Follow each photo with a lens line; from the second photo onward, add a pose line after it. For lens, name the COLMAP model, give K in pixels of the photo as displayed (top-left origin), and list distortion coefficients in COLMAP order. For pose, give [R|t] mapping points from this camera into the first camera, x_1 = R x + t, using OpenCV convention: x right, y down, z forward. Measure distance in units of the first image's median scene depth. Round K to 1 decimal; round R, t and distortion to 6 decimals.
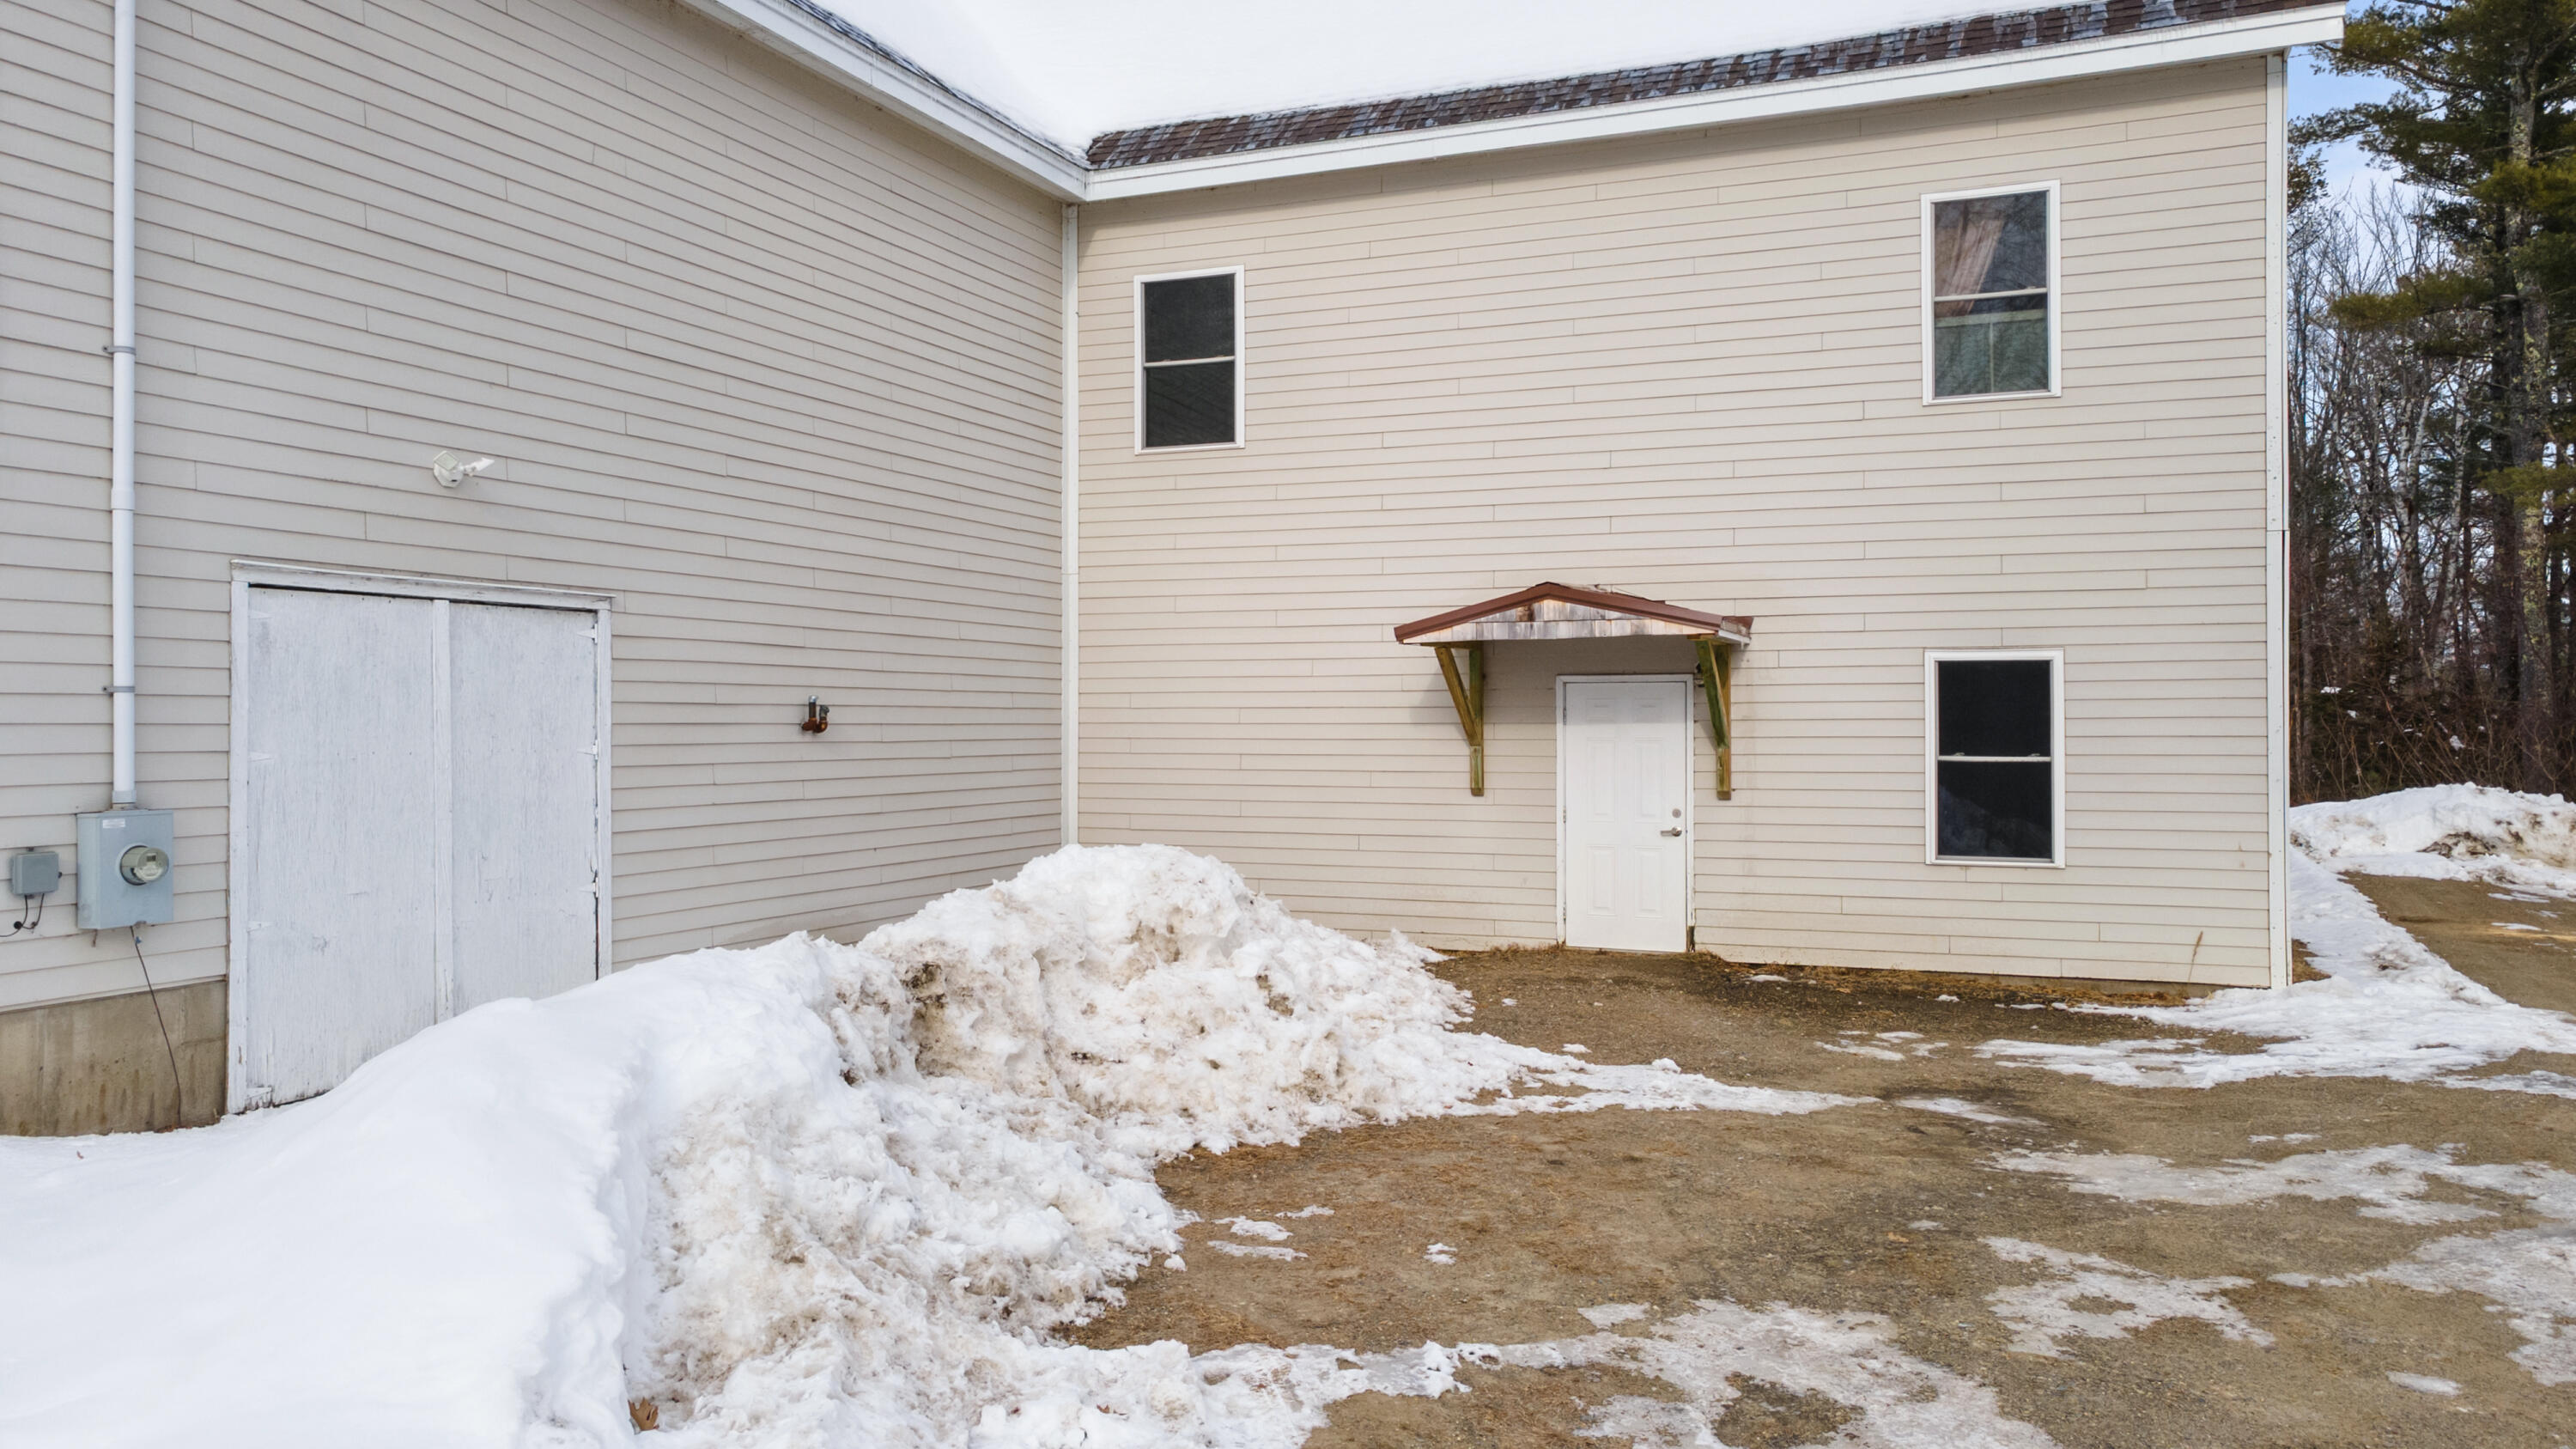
lens RADIAL K [[1880.3, 0, 1260.1], [0, 1880.3, 674.9], [0, 0, 1]] dist [0.042326, 0.021573]
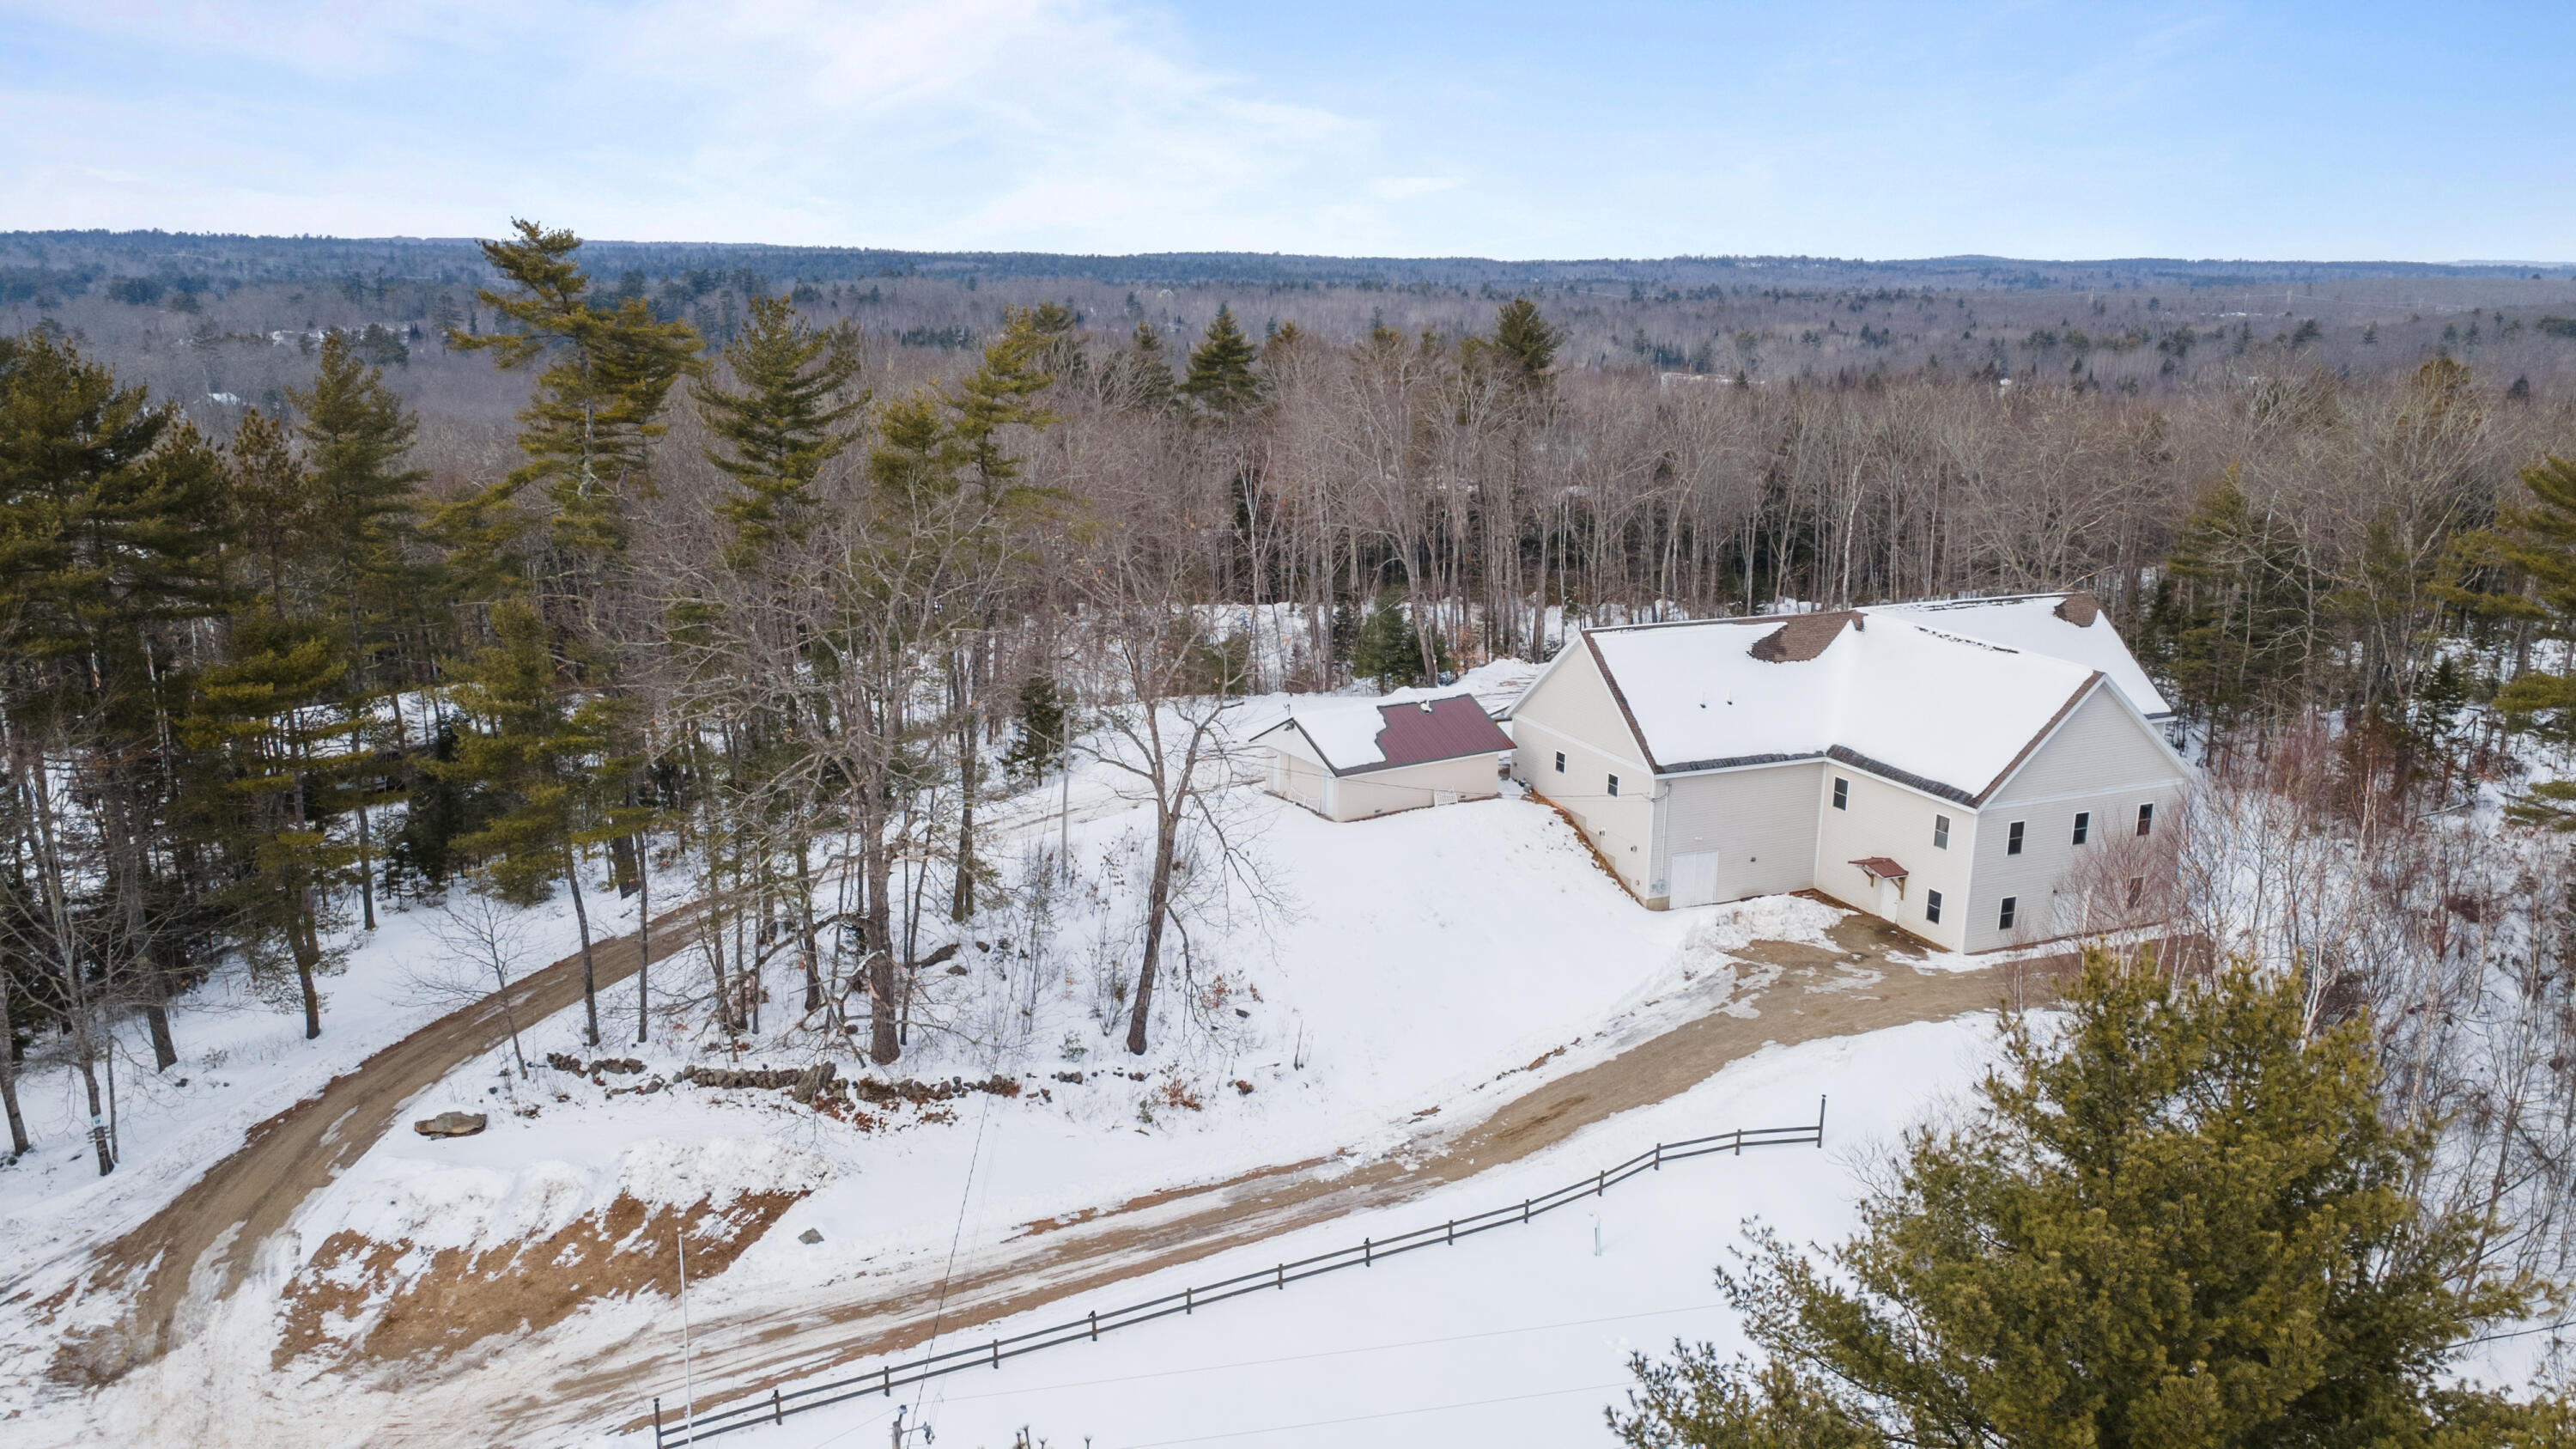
lens RADIAL K [[1880.3, 0, 1263.9], [0, 1880.3, 702.0], [0, 0, 1]] dist [0.042326, 0.021573]
pose [[0.724741, 0.162564, -0.669570, 2.707714], [0.004558, 0.970616, 0.240589, -2.000094], [0.689007, -0.177417, 0.702704, -4.473704]]
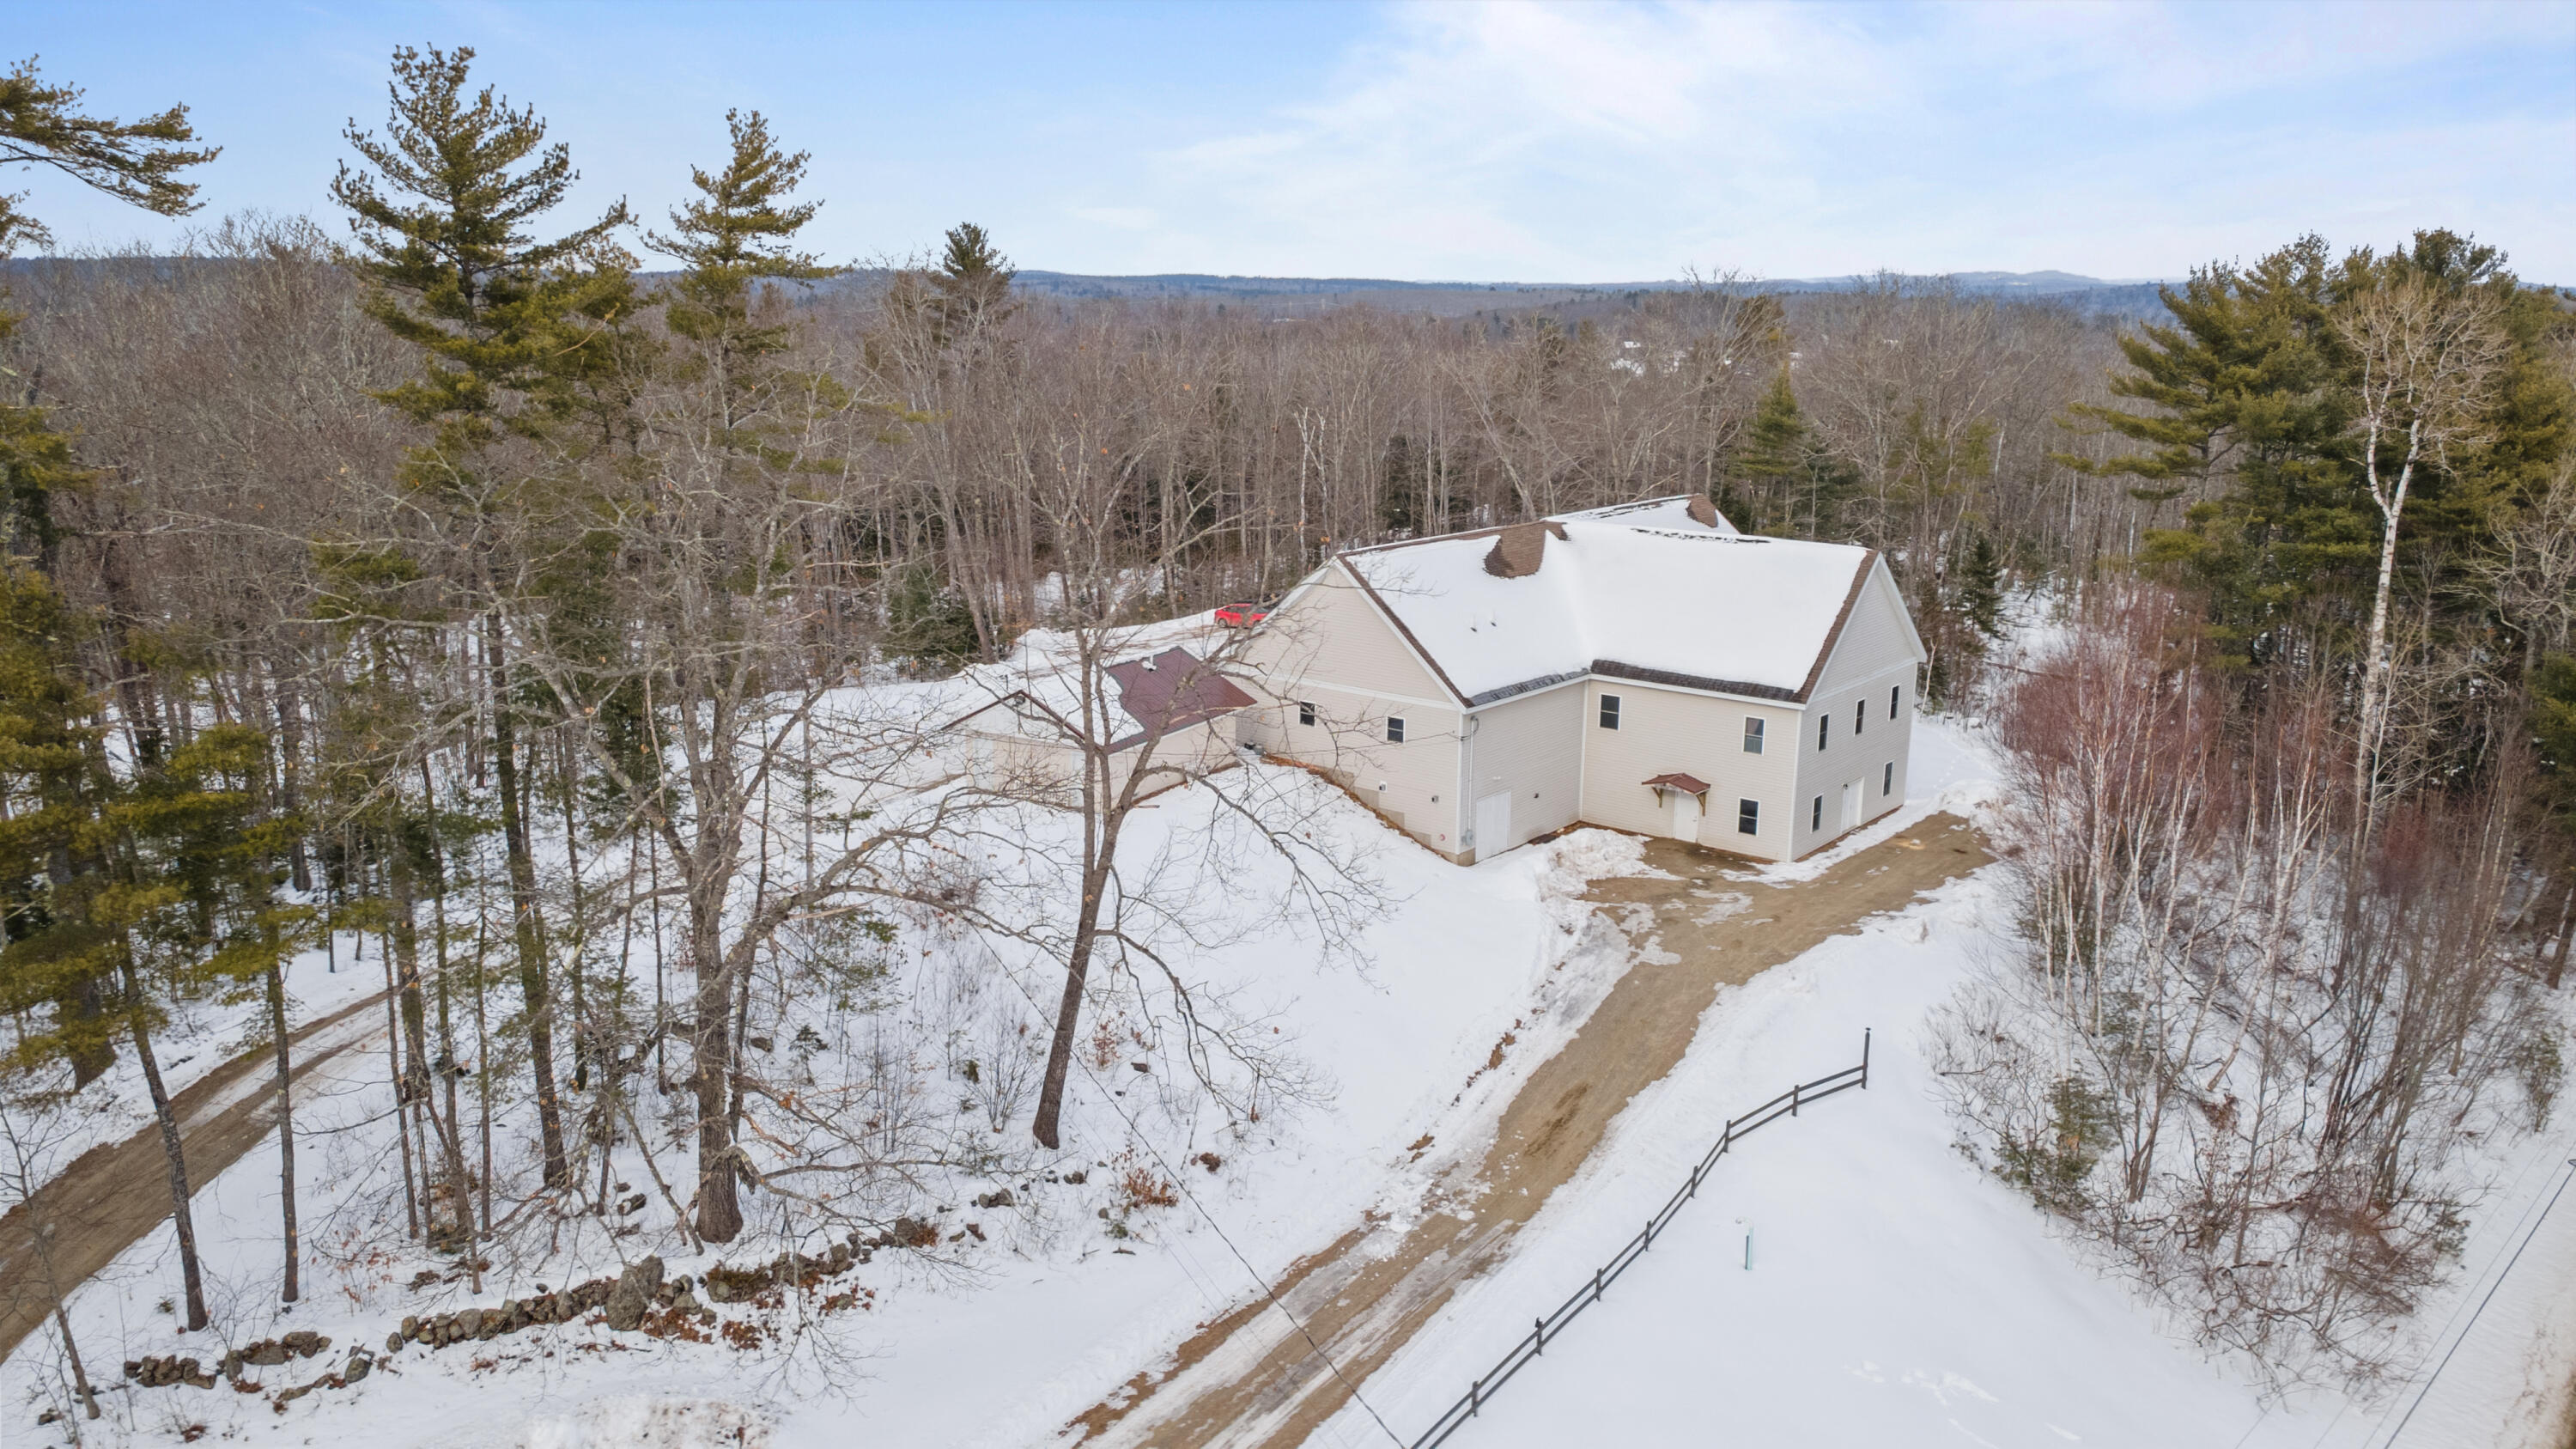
lens RADIAL K [[1880.3, 0, 1263.7], [0, 1880.3, 714.7], [0, 0, 1]] dist [0.042326, 0.021573]
pose [[0.958950, 0.069011, -0.275048, 0.517409], [-0.000941, 0.970705, 0.240273, -1.552785], [0.283572, -0.230151, 0.930923, -4.419651]]
